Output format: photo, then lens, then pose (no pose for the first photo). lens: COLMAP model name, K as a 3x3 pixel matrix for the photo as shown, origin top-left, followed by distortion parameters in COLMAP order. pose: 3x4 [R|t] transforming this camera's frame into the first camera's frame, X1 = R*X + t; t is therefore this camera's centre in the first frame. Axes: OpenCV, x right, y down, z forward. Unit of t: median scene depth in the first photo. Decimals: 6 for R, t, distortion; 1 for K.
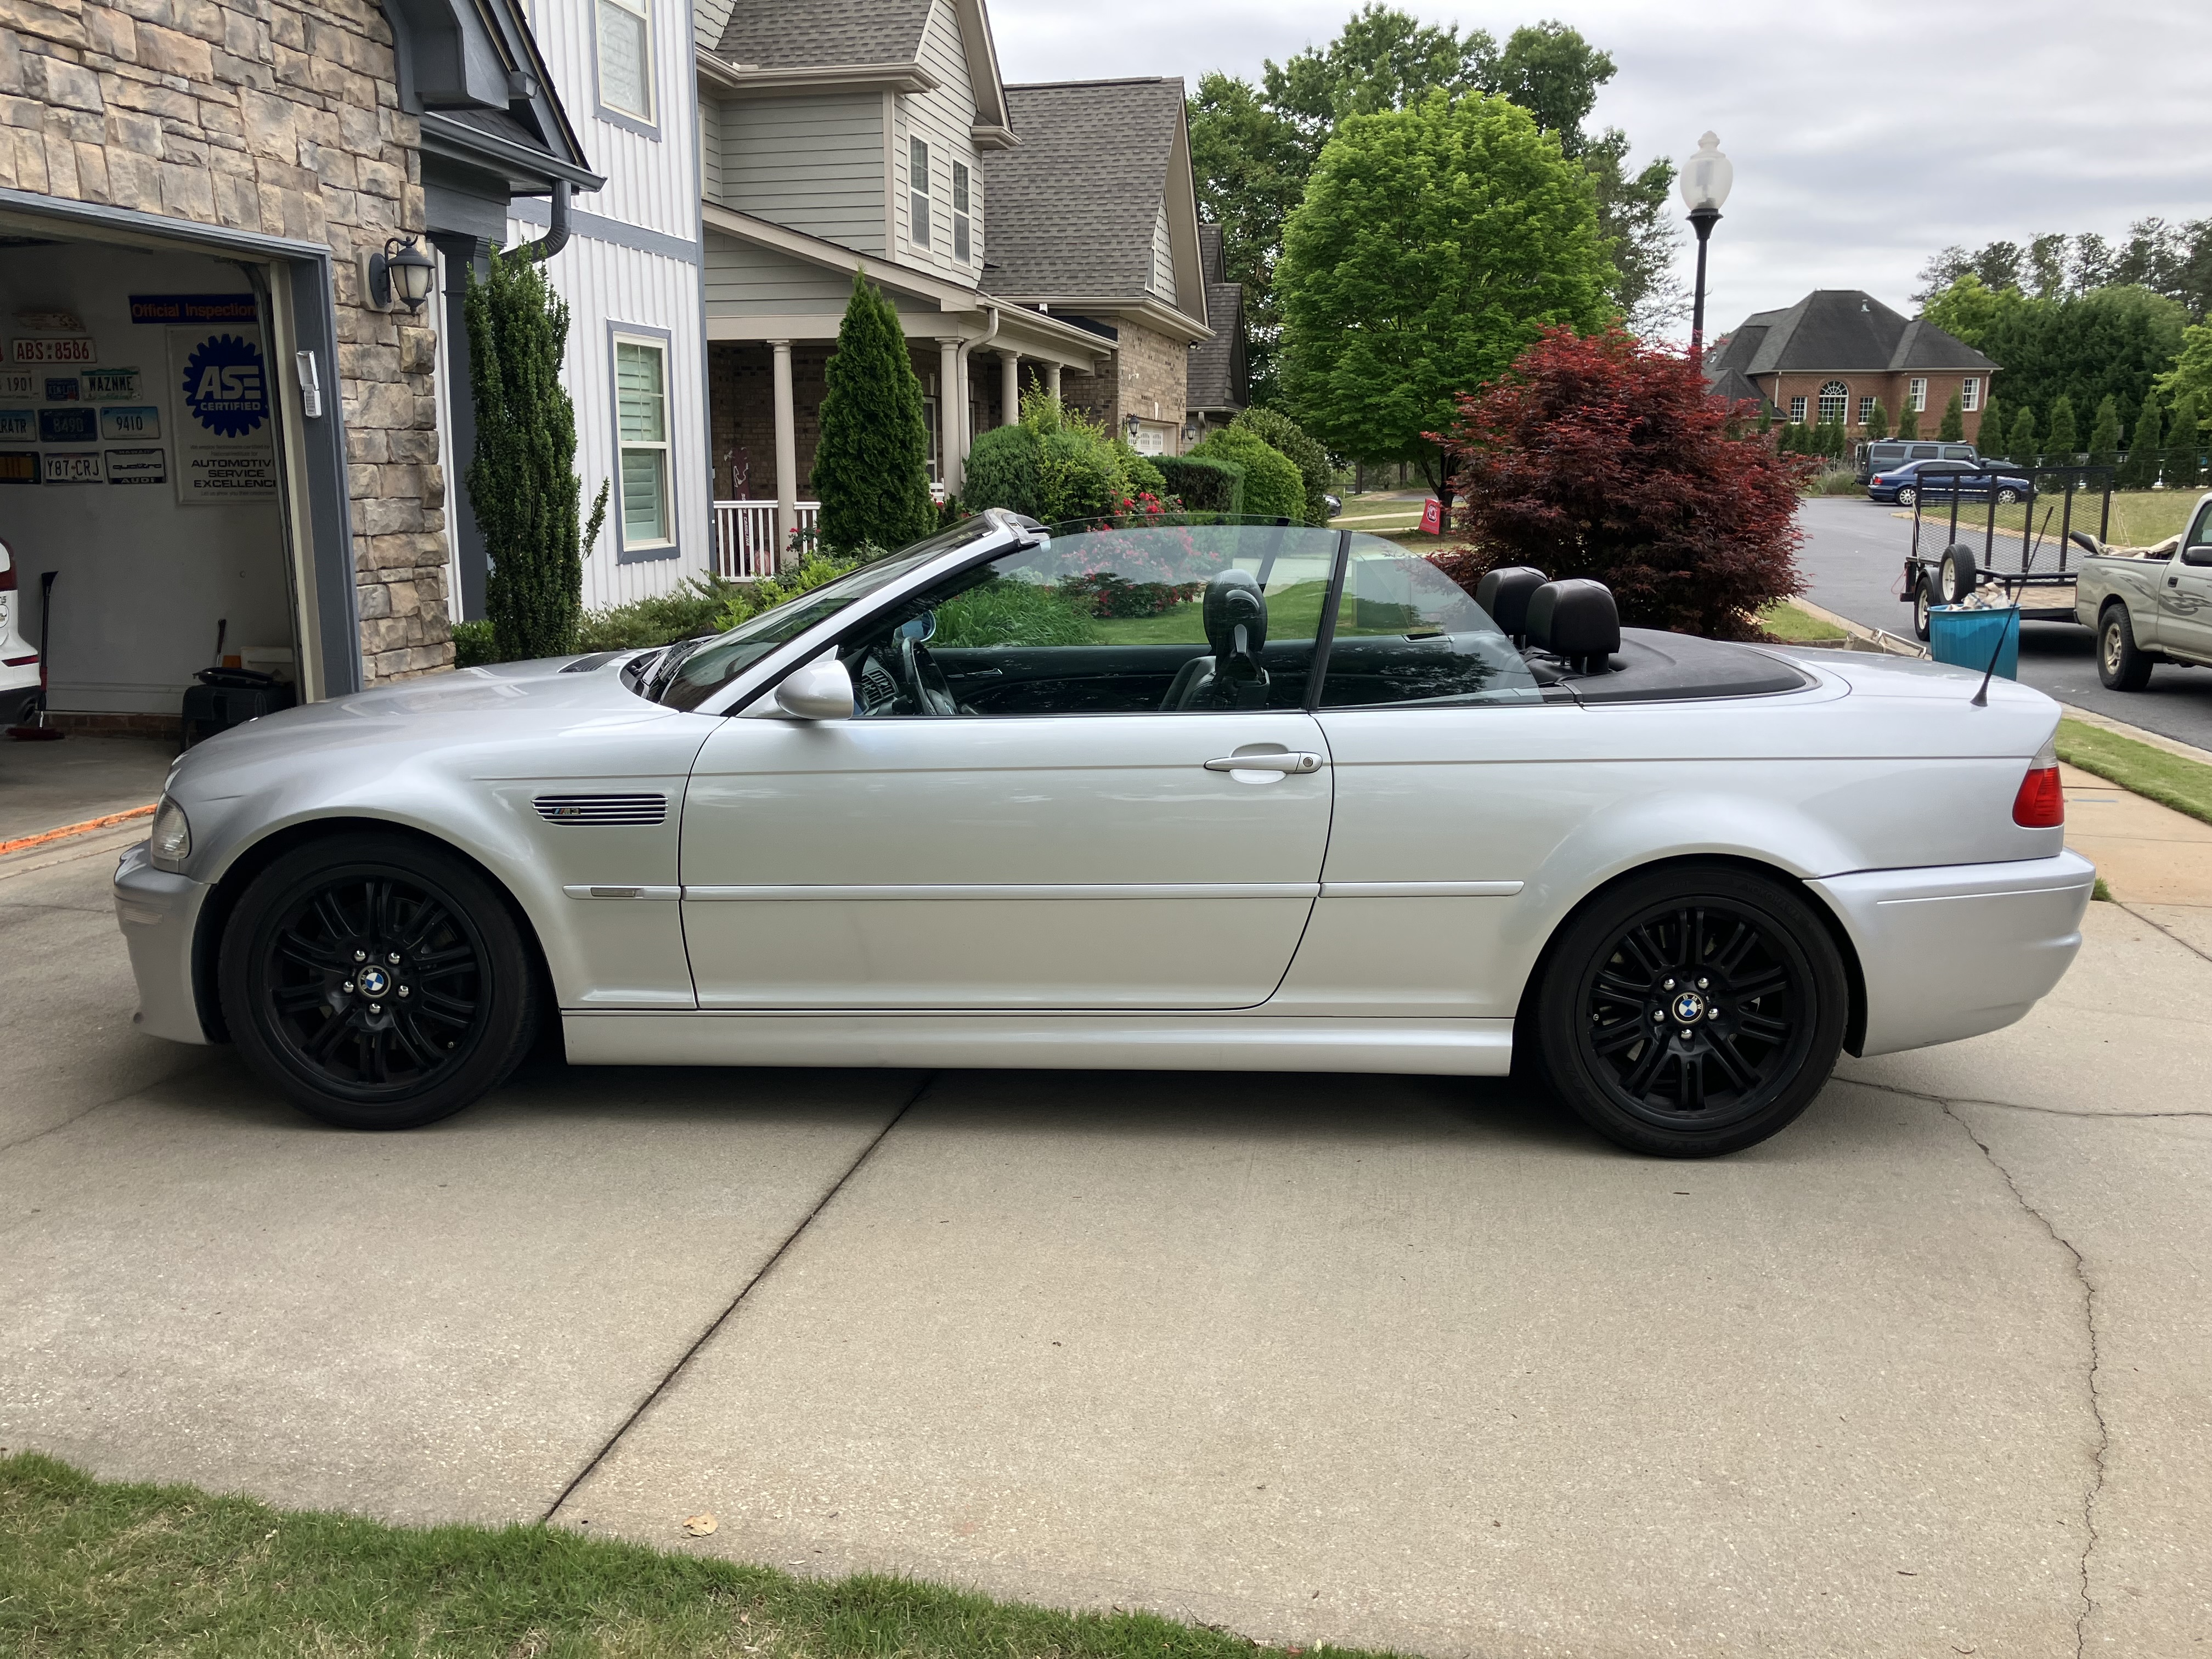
lens RADIAL K [[1843.3, 0, 1102.6], [0, 1843.3, 822.8], [0, 0, 1]] dist [0.006591, 0.014695]
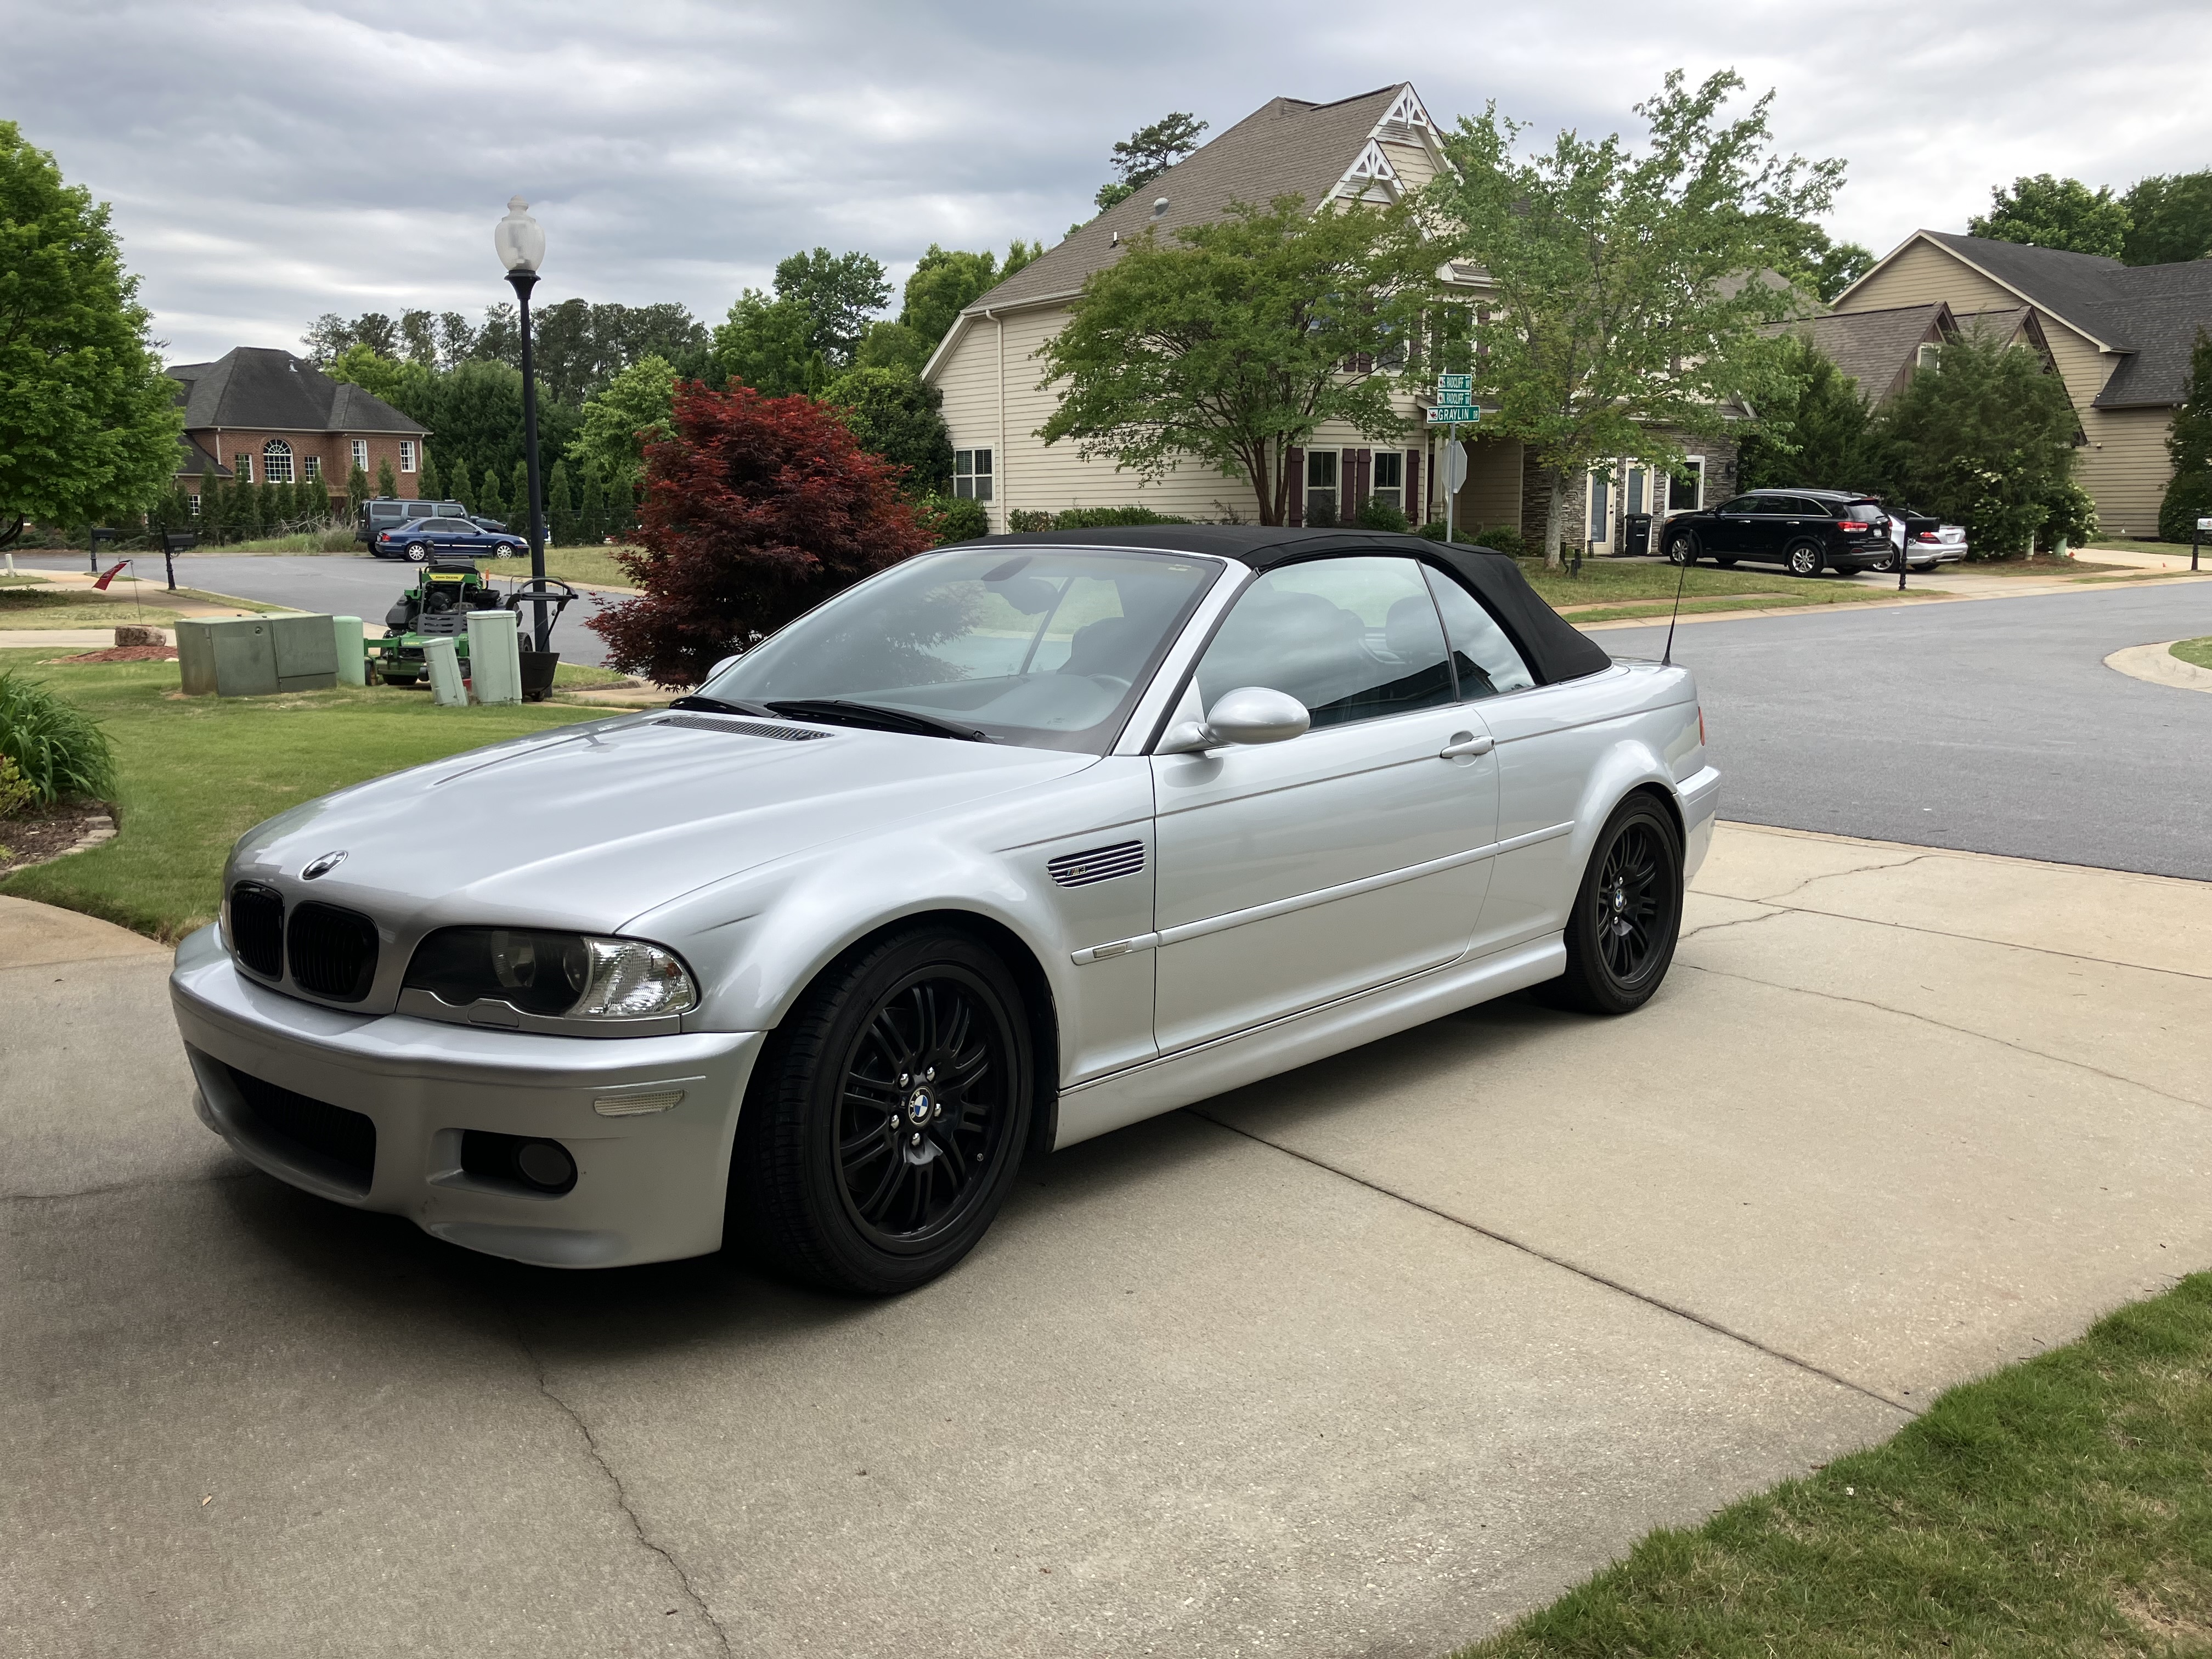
lens RADIAL K [[1843.3, 0, 1084.9], [0, 1843.3, 821.2], [0, 0, 1]] dist [0.006591, 0.014695]
pose [[0.666529, -0.119665, 0.735812, -0.127317], [0.143455, 0.989174, 0.030922, -0.007674], [-0.731546, 0.084946, 0.676479, 0.049695]]
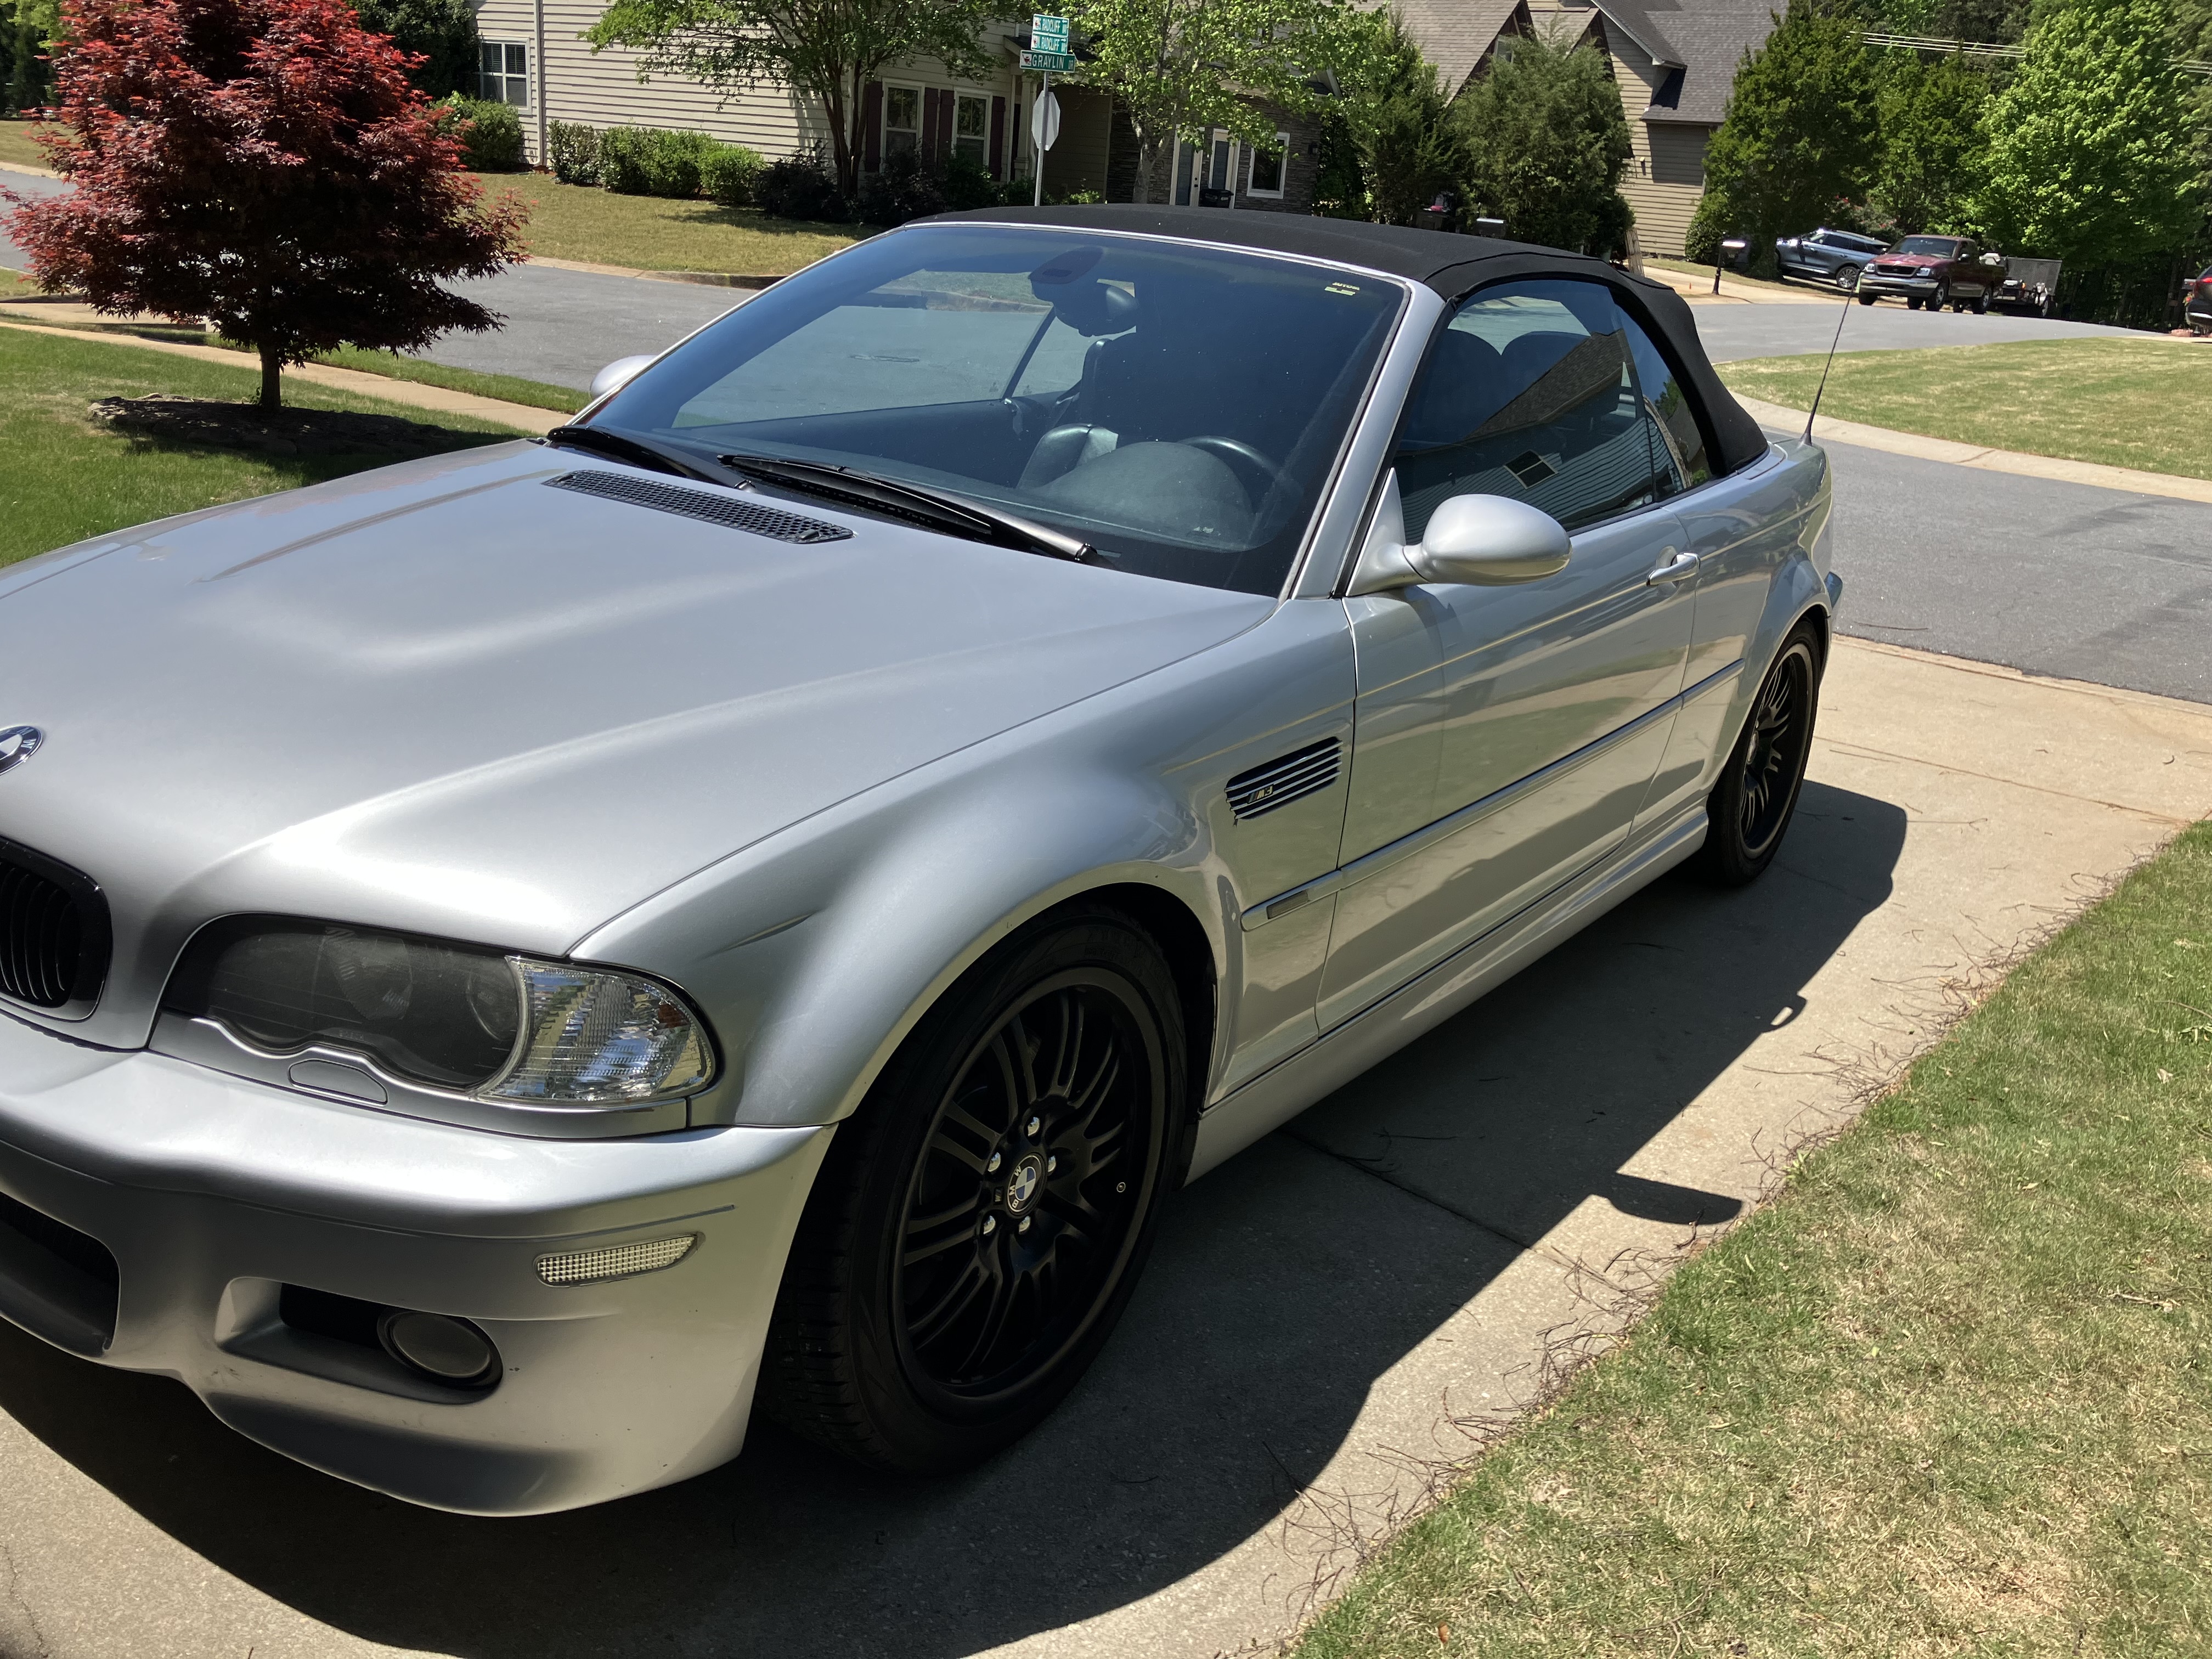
lens RADIAL K [[1843.3, 0, 1118.4], [0, 1843.3, 826.2], [0, 0, 1]] dist [0.006591, 0.014695]
pose [[0.465399, -0.251664, 0.848569, -0.109446], [0.084133, 0.966963, 0.240634, -0.012368], [-0.881093, -0.040598, 0.471196, 0.068317]]
